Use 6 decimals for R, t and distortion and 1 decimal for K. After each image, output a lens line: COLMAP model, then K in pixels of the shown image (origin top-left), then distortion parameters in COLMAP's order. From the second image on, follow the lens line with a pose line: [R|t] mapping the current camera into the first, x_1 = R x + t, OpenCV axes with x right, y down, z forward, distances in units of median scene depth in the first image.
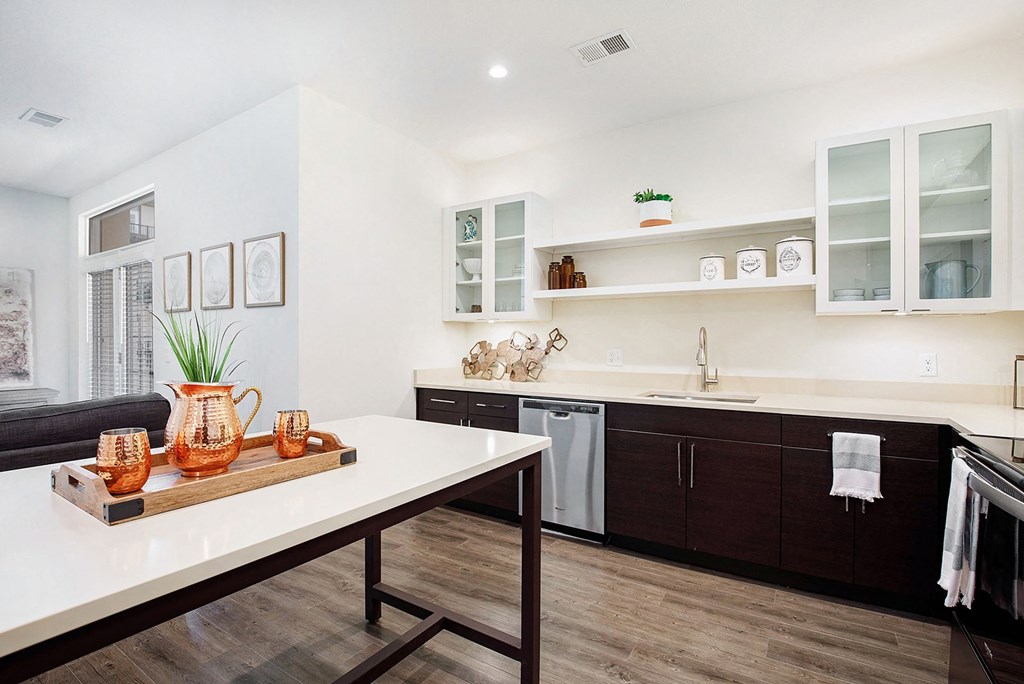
lens RADIAL K [[485.2, 0, 509.4], [0, 485.2, 343.5], [0, 0, 1]] dist [-0.015702, -0.000507]
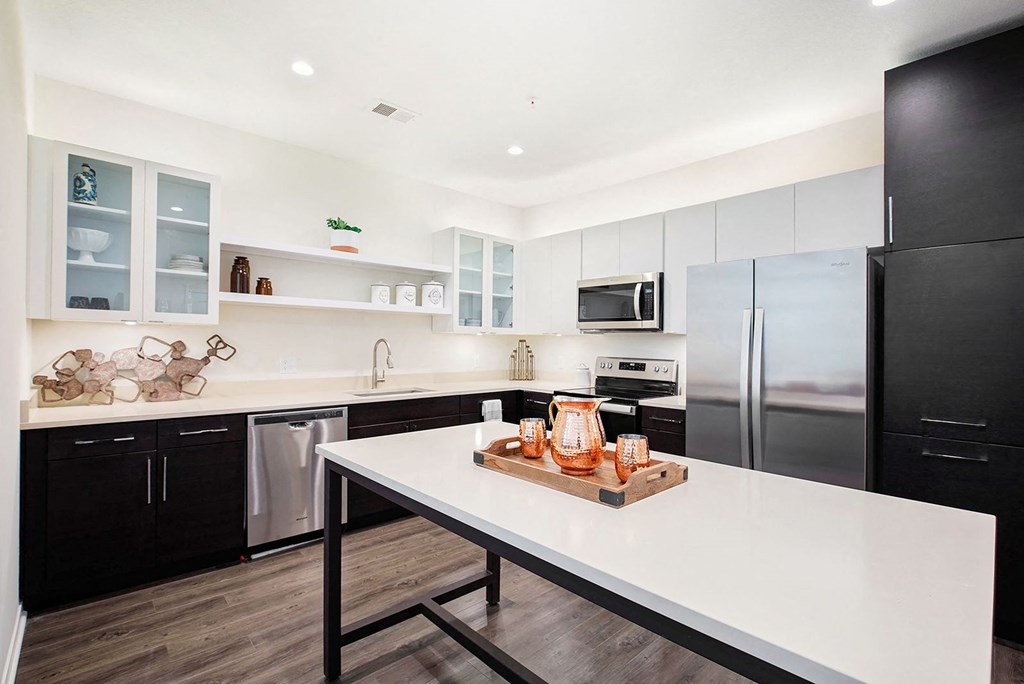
lens RADIAL K [[469.7, 0, 510.2], [0, 469.7, 342.4], [0, 0, 1]] dist [-0.013737, 0.003313]
pose [[0.262635, 0.001782, 0.964894, -0.672706], [-0.005834, 0.999983, -0.000258, -0.023910], [-0.964878, -0.005562, 0.262641, 0.309229]]
